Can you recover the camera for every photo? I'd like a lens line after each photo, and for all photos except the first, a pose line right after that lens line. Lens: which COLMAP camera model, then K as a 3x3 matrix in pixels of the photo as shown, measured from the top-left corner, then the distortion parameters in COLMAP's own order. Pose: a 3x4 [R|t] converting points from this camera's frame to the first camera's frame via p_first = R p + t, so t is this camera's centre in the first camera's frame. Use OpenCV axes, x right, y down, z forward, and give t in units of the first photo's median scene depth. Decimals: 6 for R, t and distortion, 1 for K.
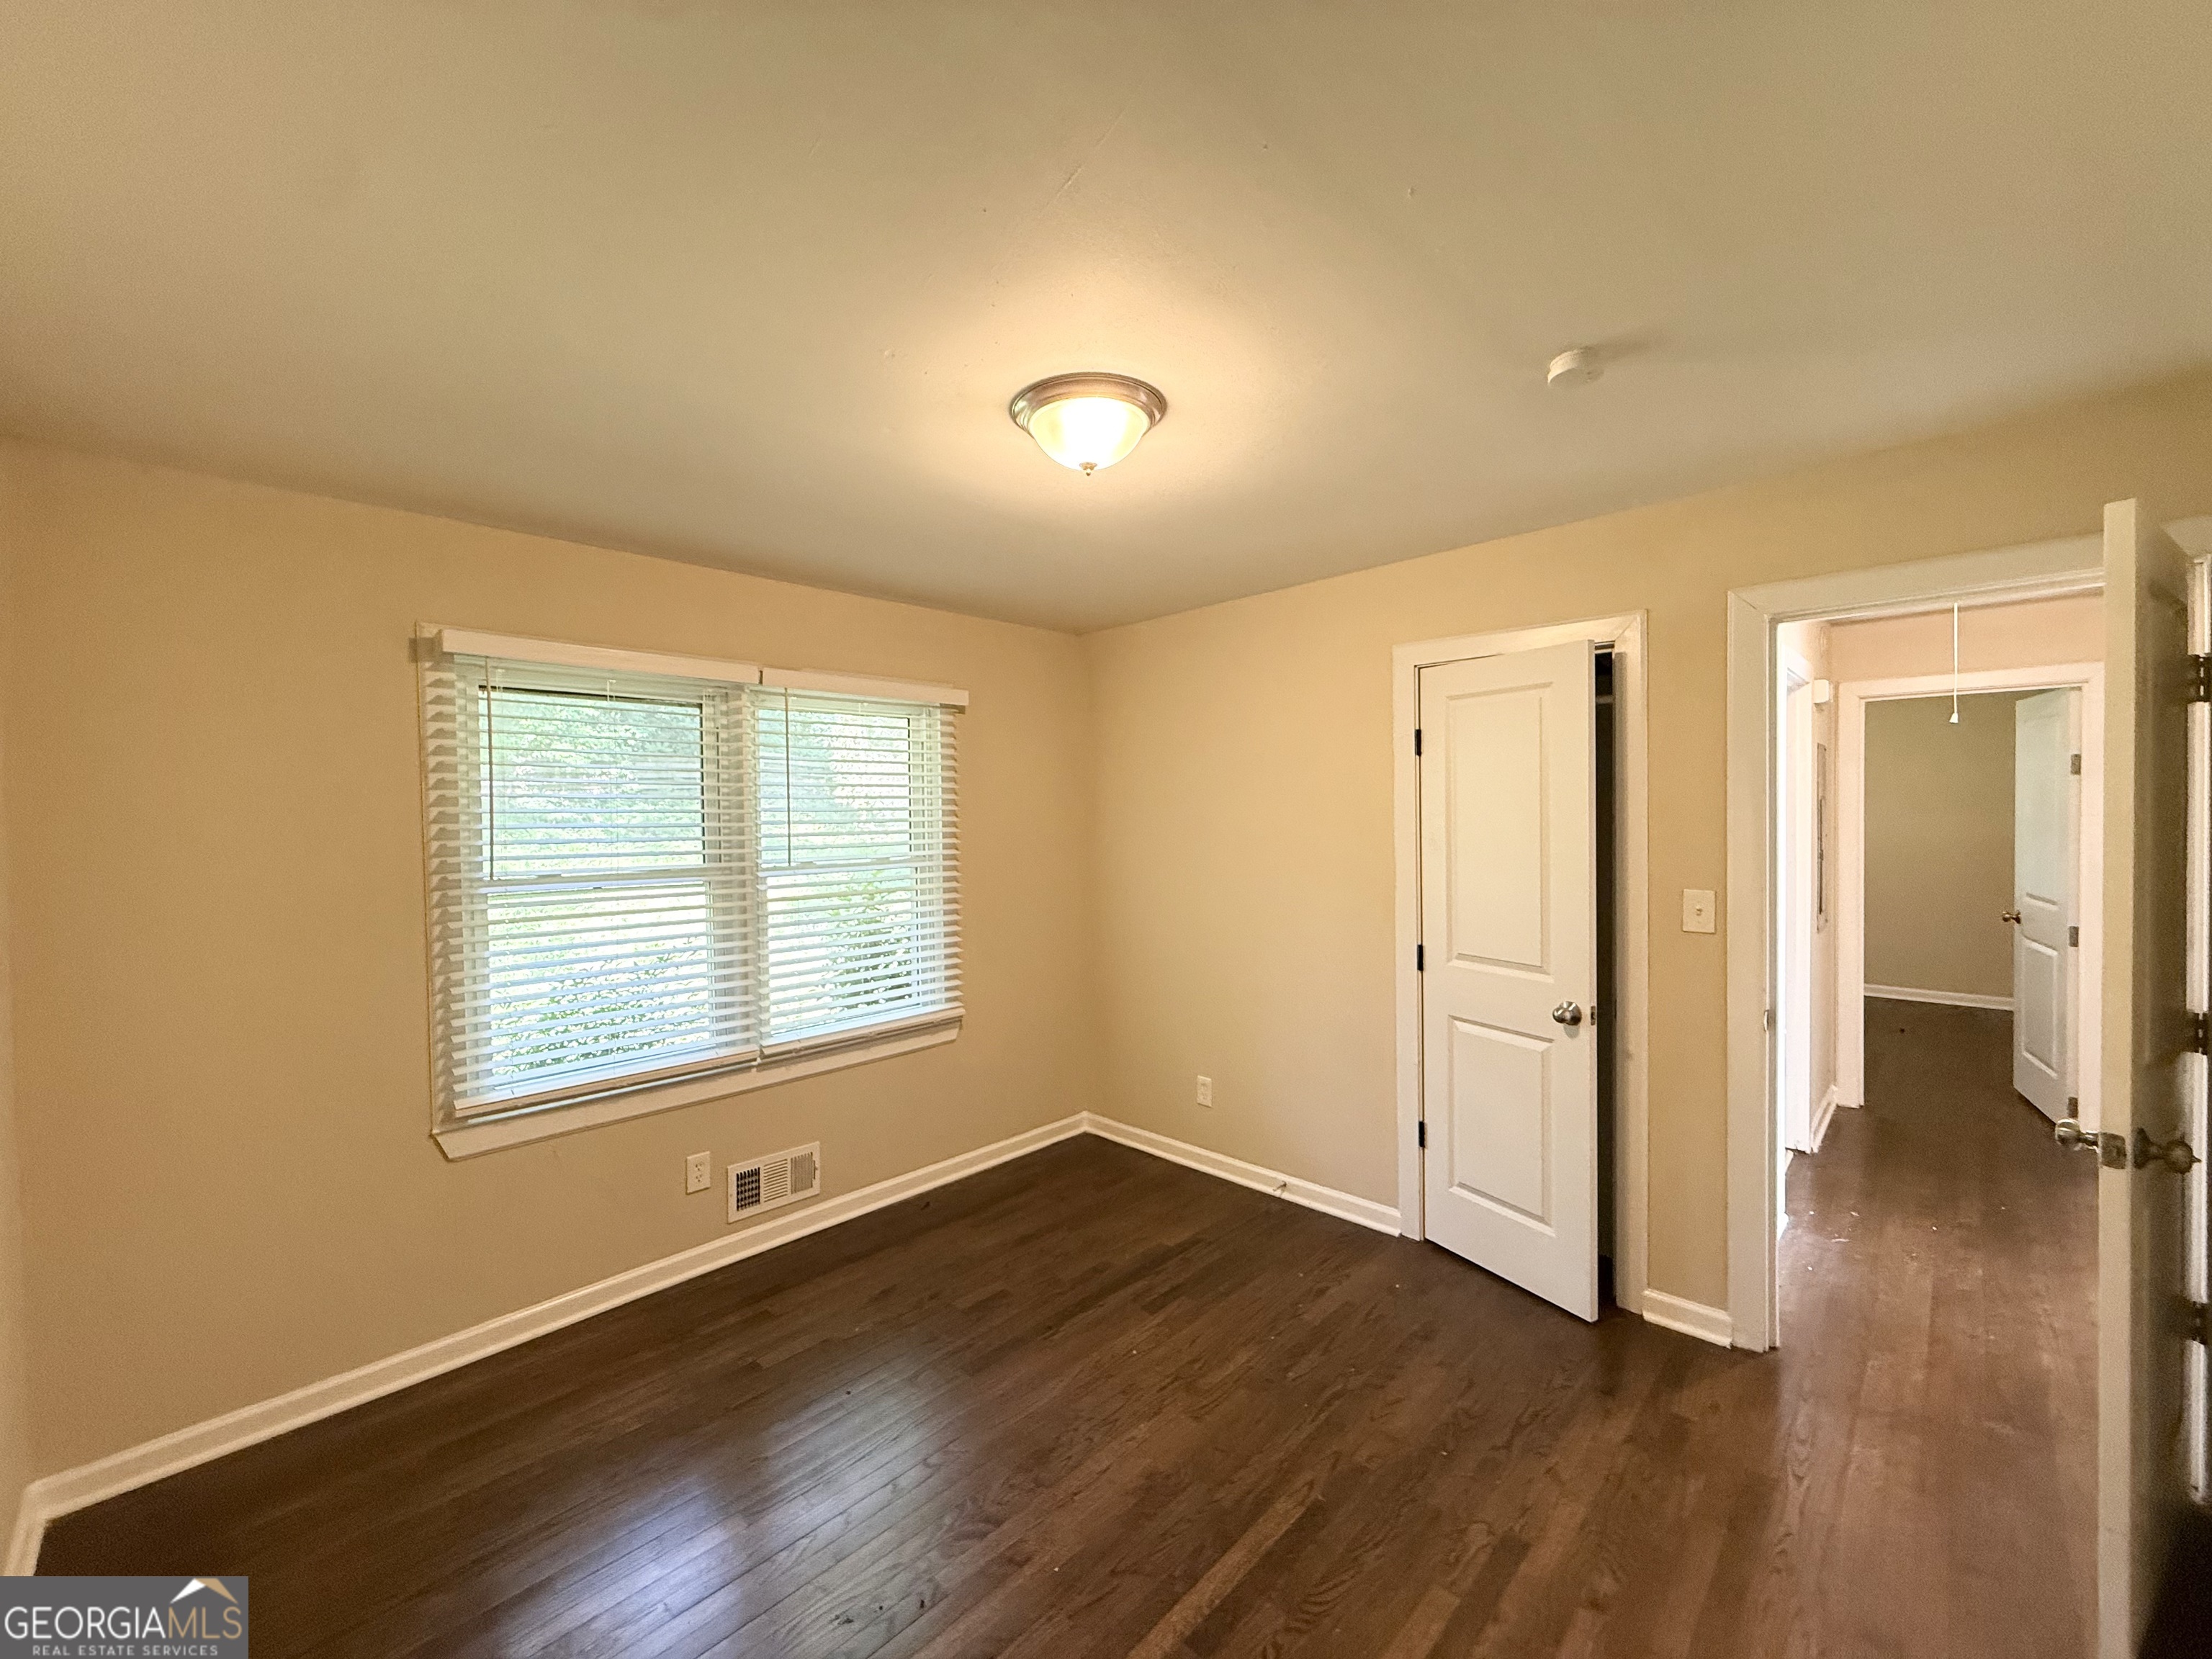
lens RADIAL K [[881.6, 0, 1101.2], [0, 881.6, 823.5], [0, 0, 1]] dist [-0.000016, 0.000085]
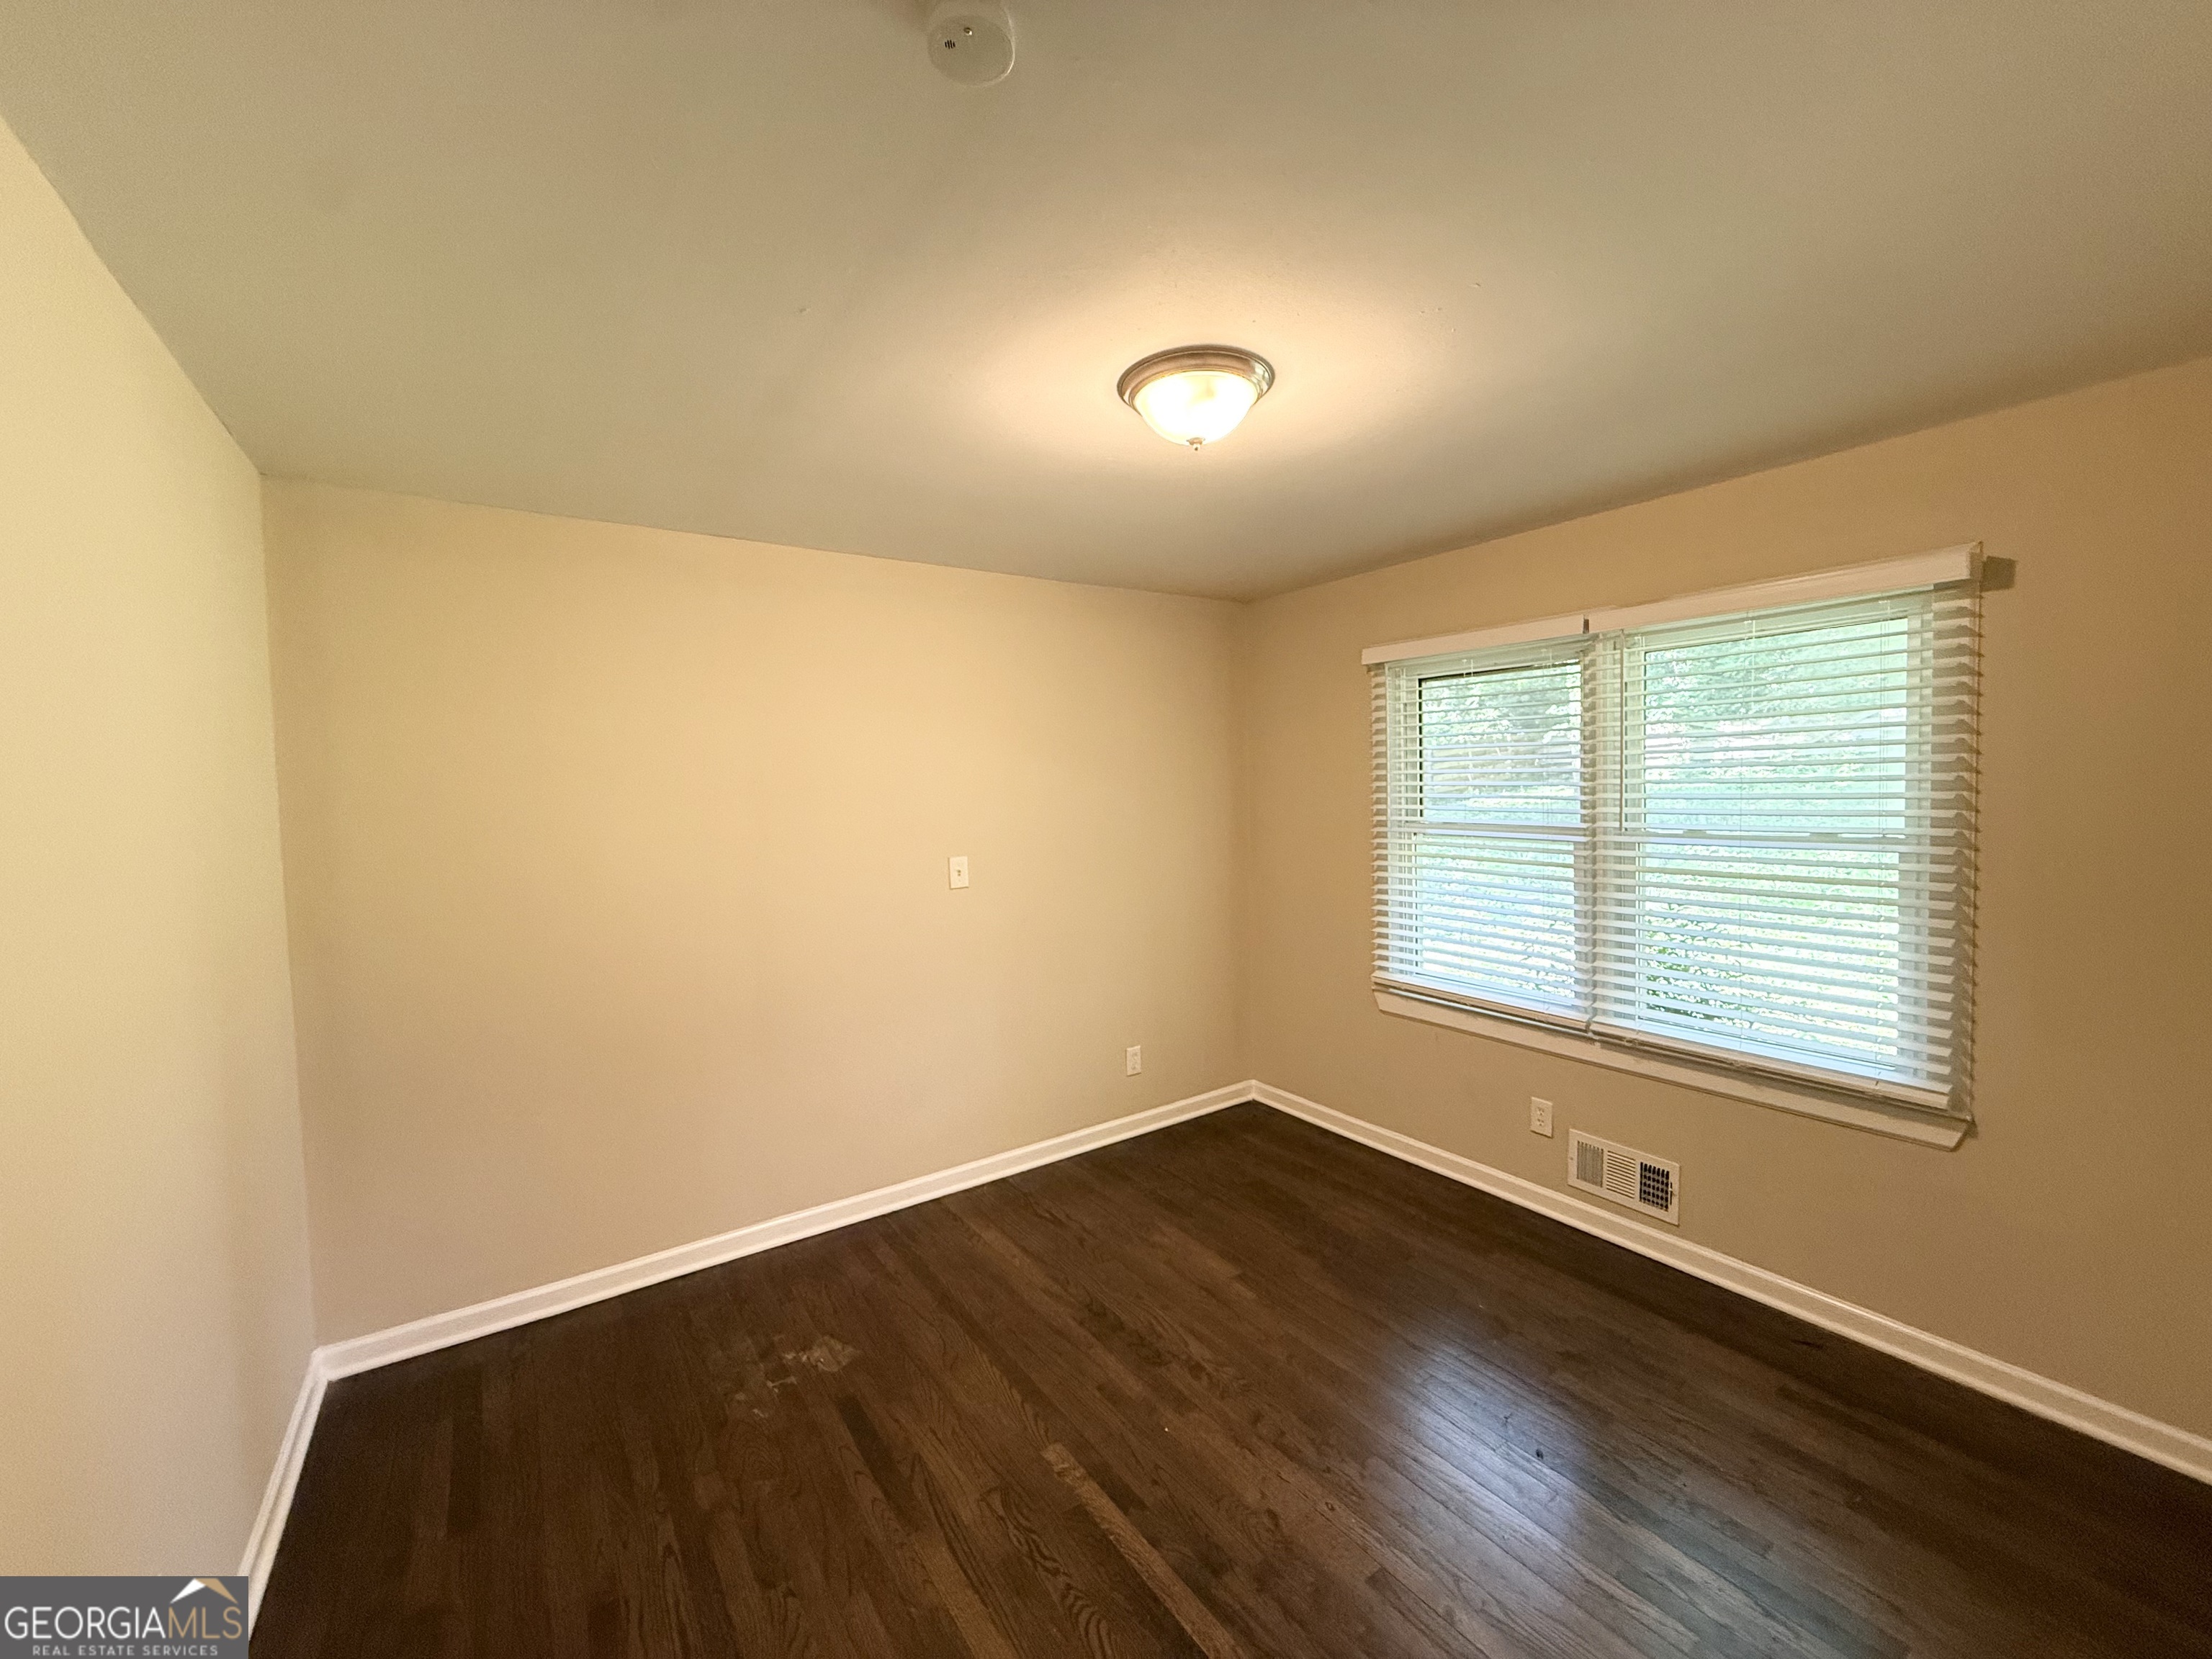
lens RADIAL K [[881.6, 0, 1101.2], [0, 881.6, 823.5], [0, 0, 1]] dist [-0.000016, 0.000085]
pose [[-0.192937, 0.059125, -0.979428, 0.666640], [0.007862, 0.998244, 0.058713, -0.017214], [0.981180, 0.003628, -0.193063, 0.711192]]
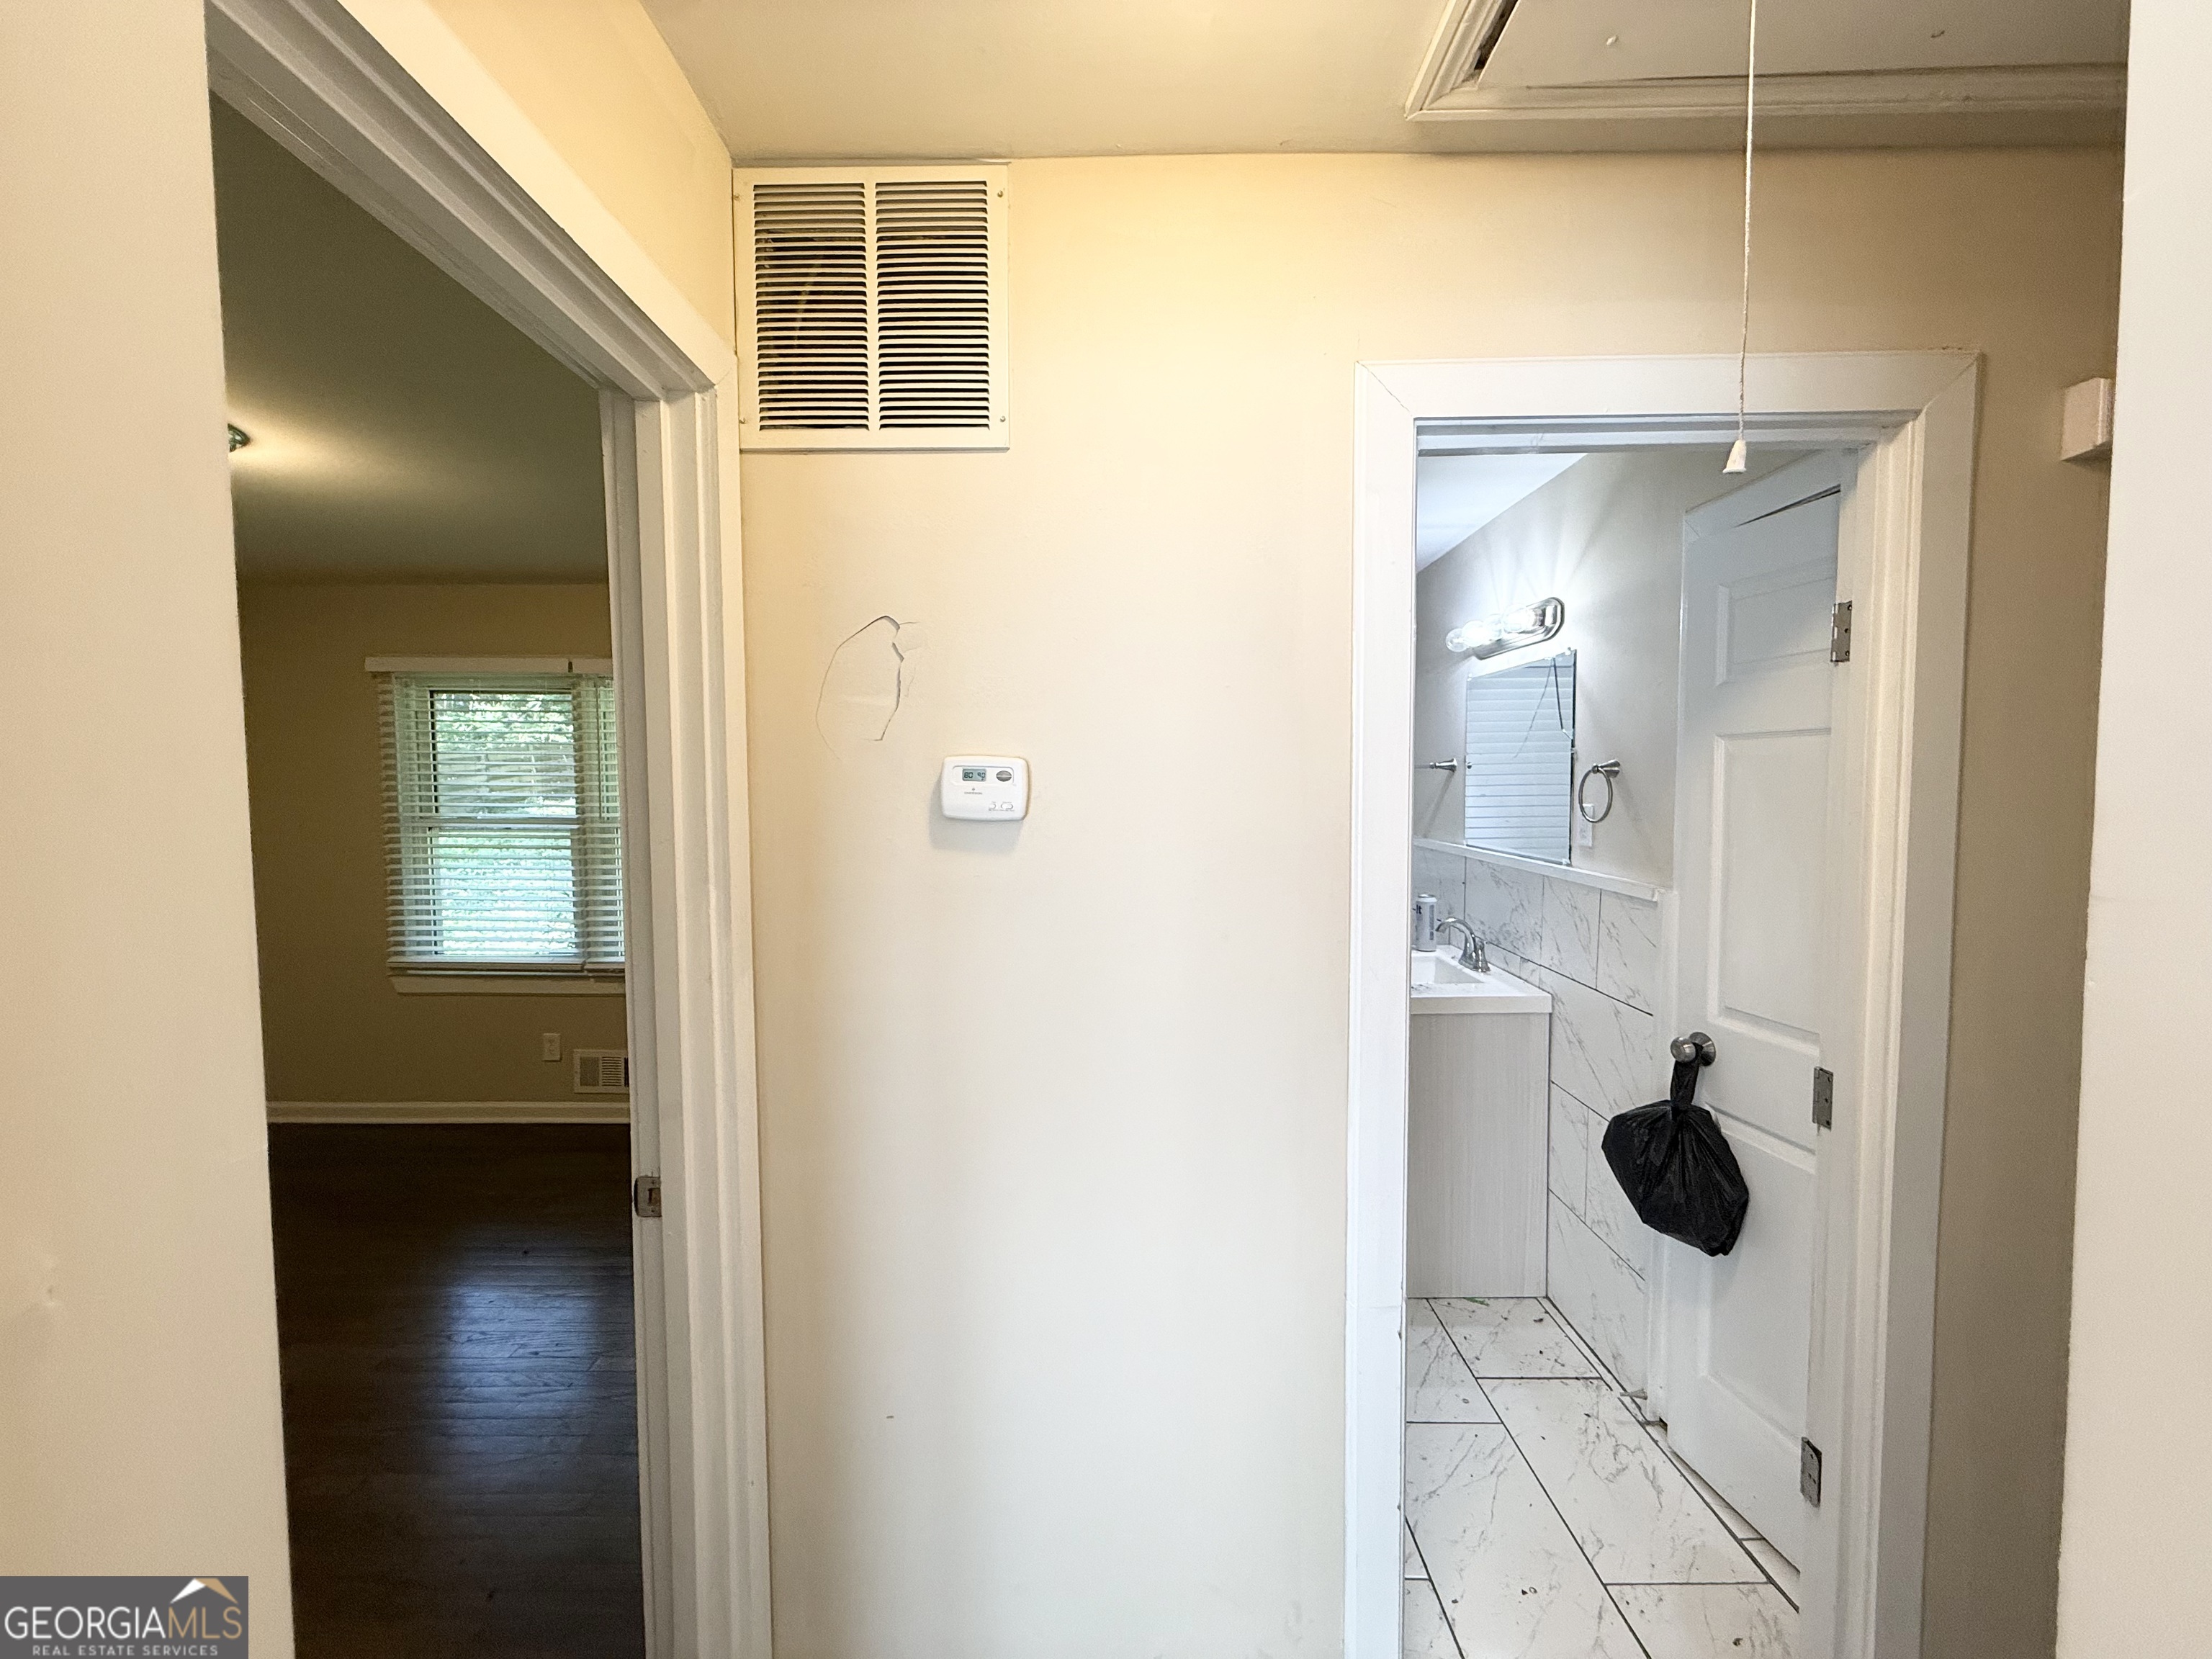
lens RADIAL K [[881.6, 0, 1101.2], [0, 881.6, 823.5], [0, 0, 1]] dist [-0.000016, 0.000085]
pose [[0.692003, 0.044850, -0.720500, 1.089238], [-0.017911, 0.998828, 0.044973, -0.015016], [0.721672, -0.018217, 0.691995, 0.707177]]
